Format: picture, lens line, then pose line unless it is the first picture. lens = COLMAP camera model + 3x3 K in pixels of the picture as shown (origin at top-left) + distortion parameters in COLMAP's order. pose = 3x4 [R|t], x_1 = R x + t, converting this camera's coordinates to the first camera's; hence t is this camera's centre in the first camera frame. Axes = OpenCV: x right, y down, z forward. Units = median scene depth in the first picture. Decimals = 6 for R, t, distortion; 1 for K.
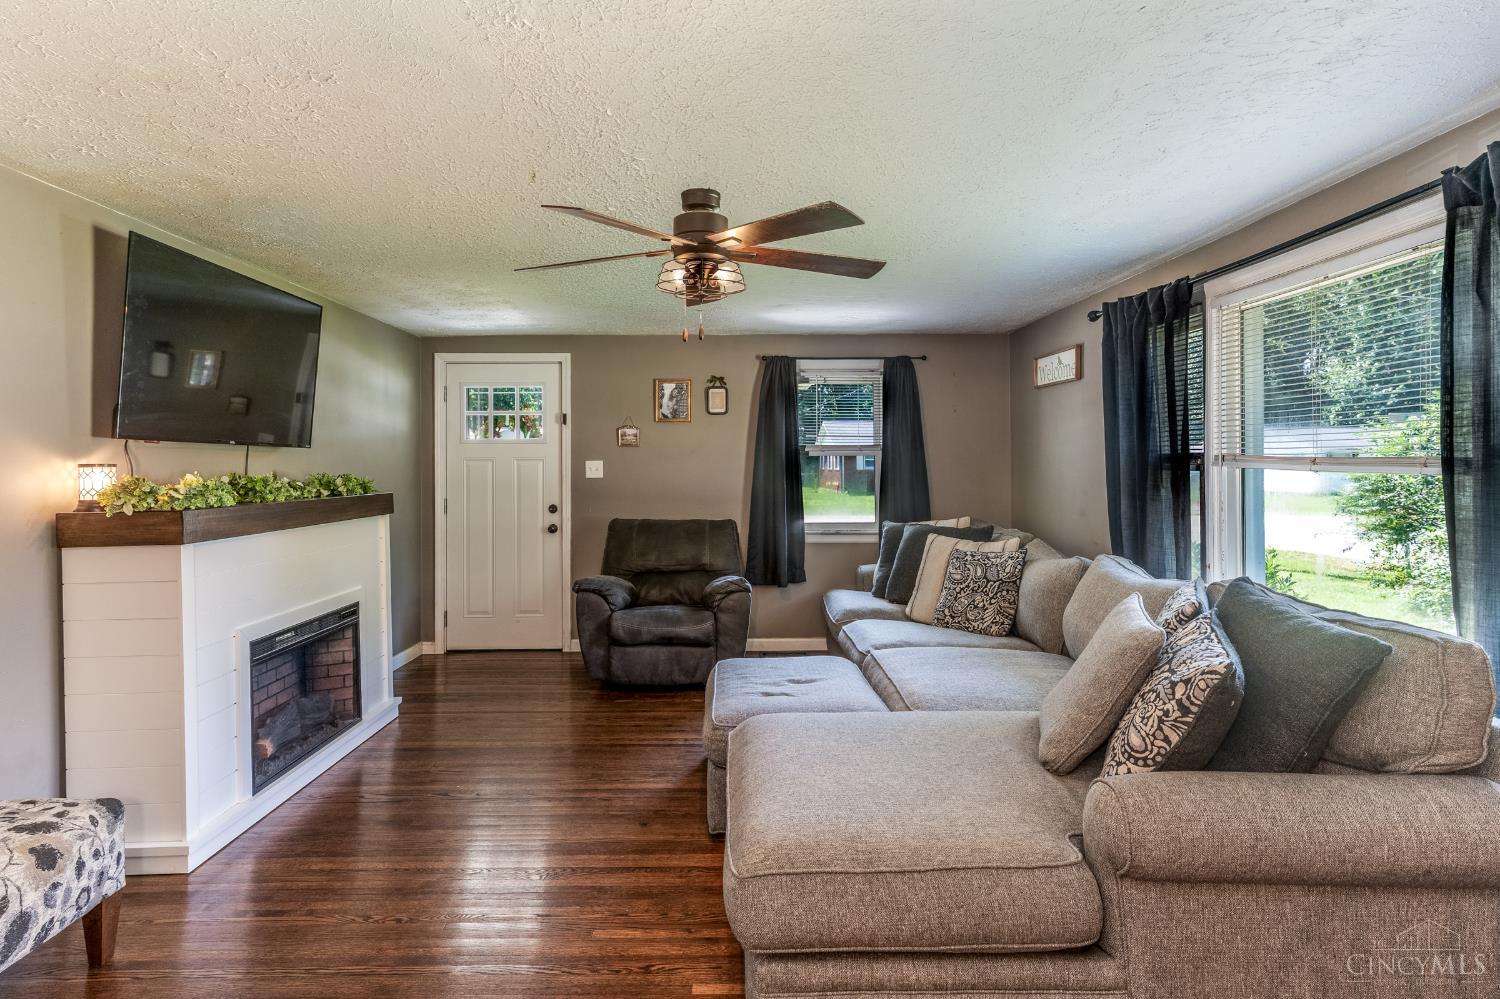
lens RADIAL K [[773.7, 0, 747.8], [0, 773.7, 470.7], [0, 0, 1]] dist [0.005700, 0.000324]
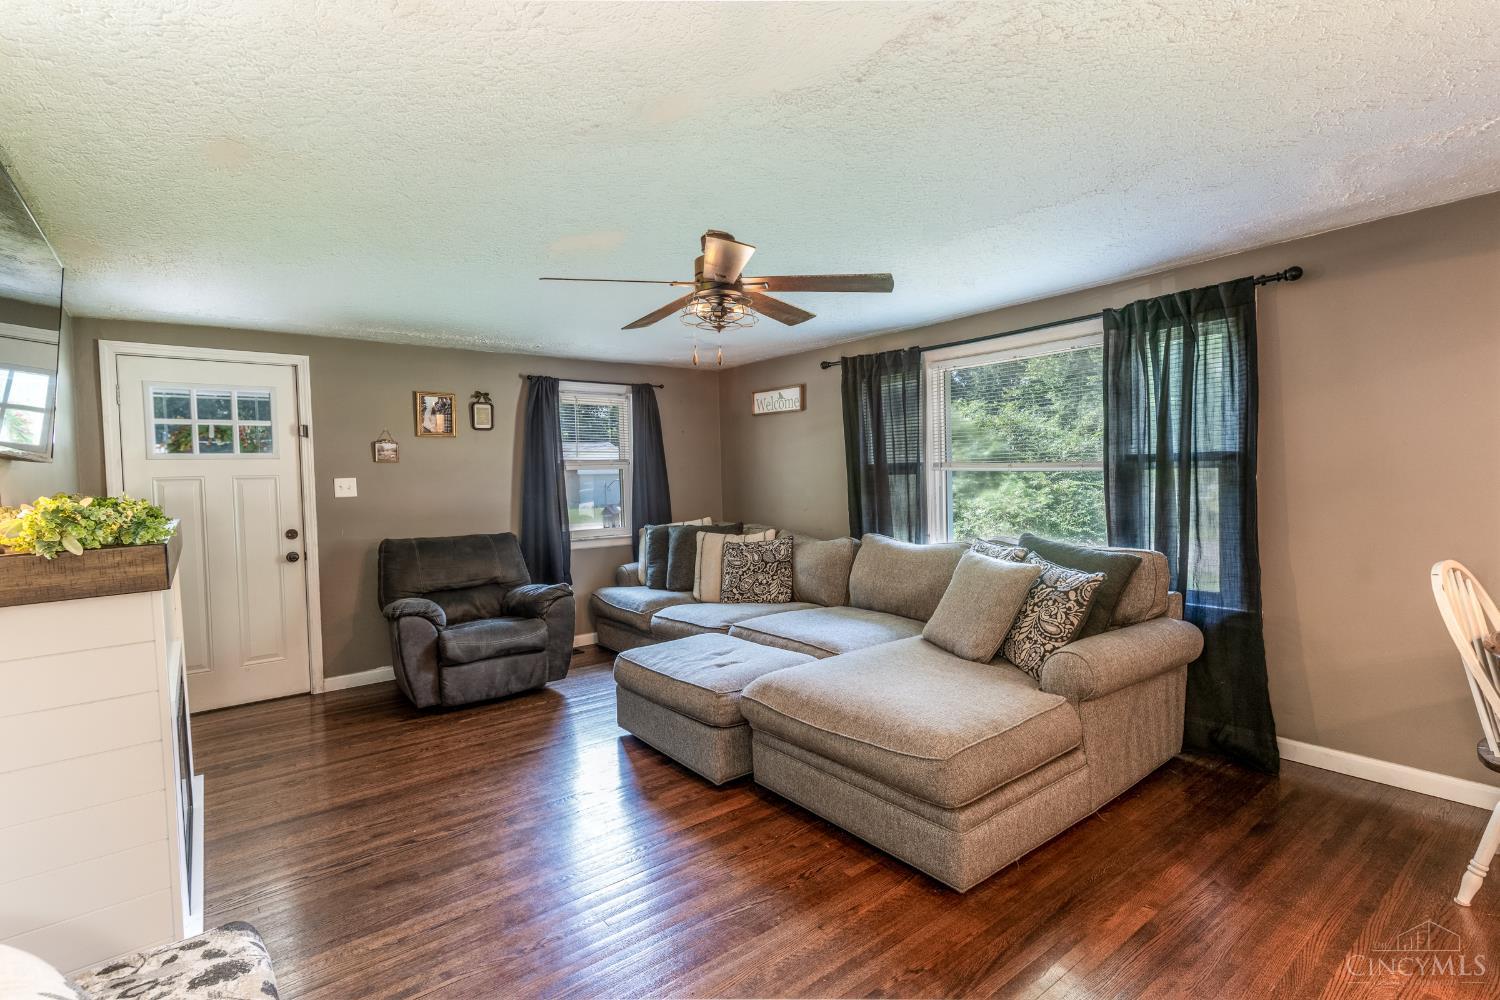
lens RADIAL K [[696.5, 0, 750.0], [0, 696.5, 500.0], [0, 0, 1]] dist [0.014467, 0.000191]
pose [[0.800722, -0.037563, 0.597857, -0.378674], [0.026969, 0.999281, 0.026665, 0.004485], [-0.598429, -0.005227, 0.801159, 0.073702]]
